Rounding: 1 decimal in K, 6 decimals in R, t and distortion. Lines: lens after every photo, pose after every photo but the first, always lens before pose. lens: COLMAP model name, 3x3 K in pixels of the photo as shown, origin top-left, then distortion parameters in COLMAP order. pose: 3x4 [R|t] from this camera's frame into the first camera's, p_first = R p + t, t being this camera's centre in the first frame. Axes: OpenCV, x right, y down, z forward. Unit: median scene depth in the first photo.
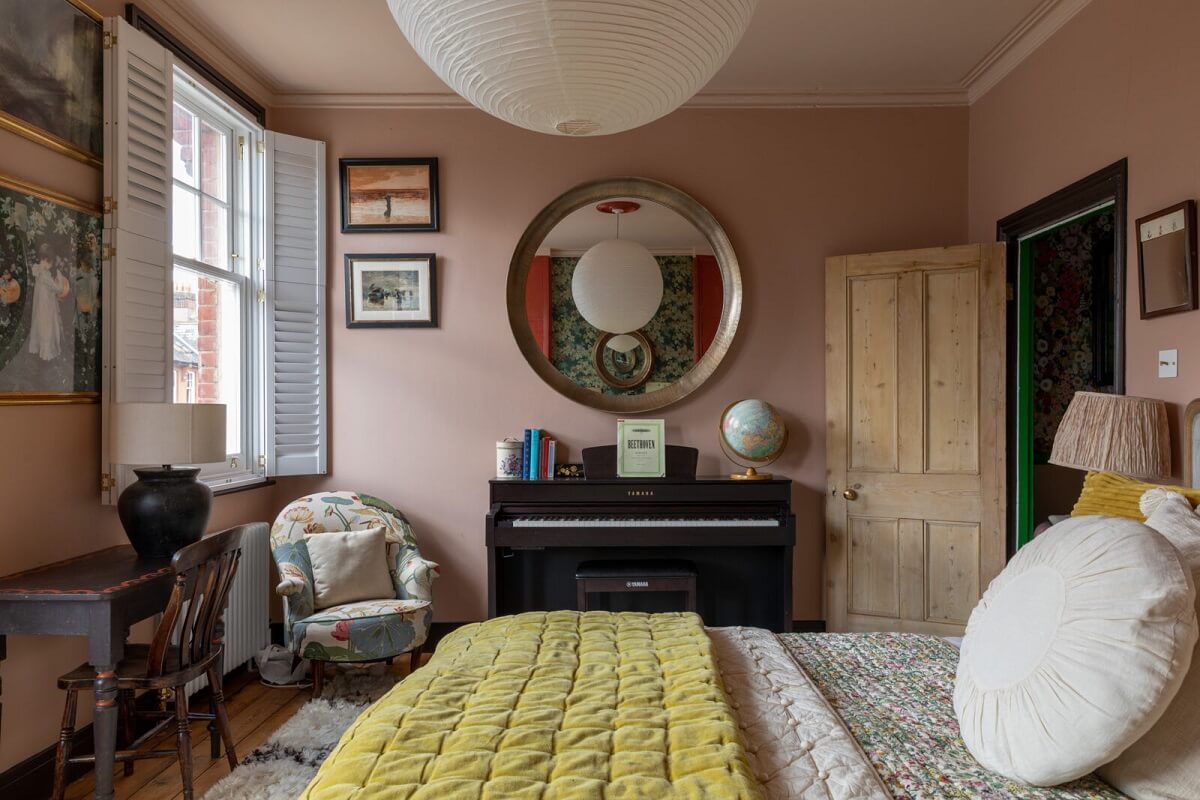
lens RADIAL K [[816.3, 0, 599.2], [0, 816.3, 401.8], [0, 0, 1]] dist [0.009626, 0.001788]
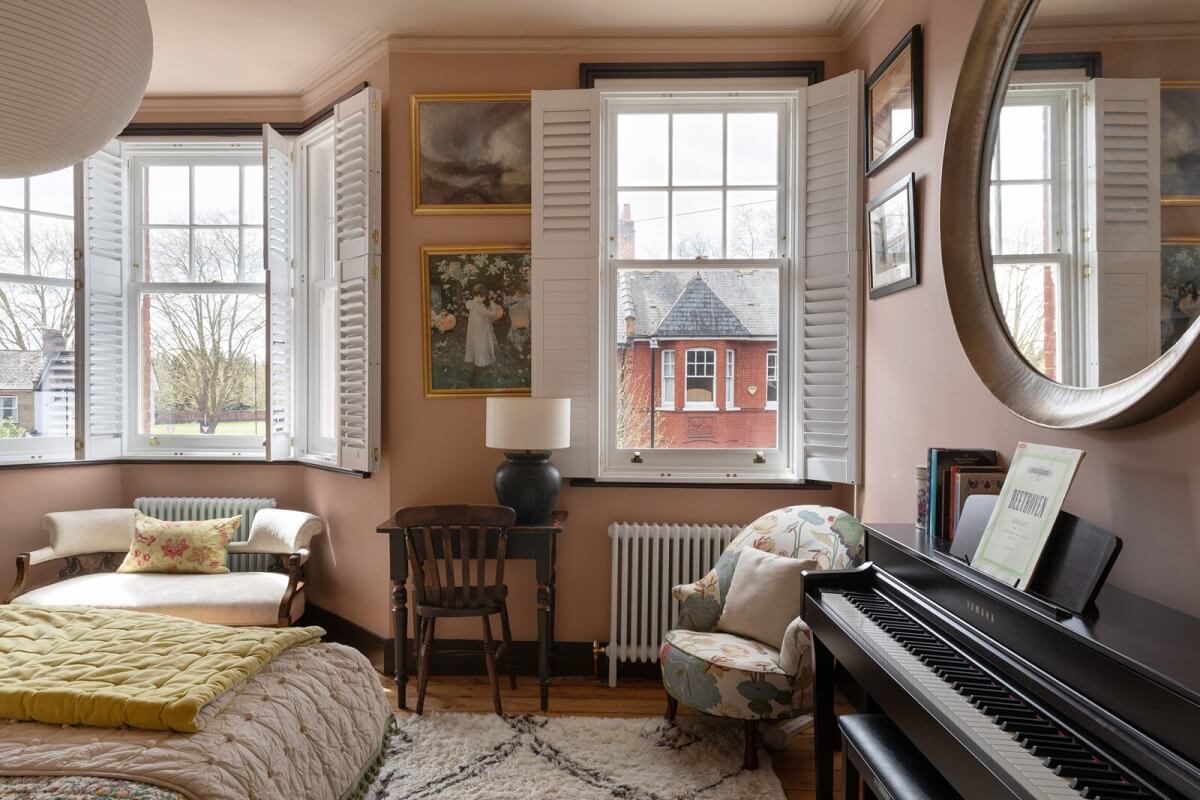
lens RADIAL K [[816.3, 0, 597.5], [0, 816.3, 397.0], [0, 0, 1]] dist [0.009626, 0.001788]
pose [[0.005147, 0.012346, -0.999911, 0.741106], [0.002007, 0.999922, 0.012356, -0.014522], [0.999985, -0.002070, 0.005121, 1.191698]]
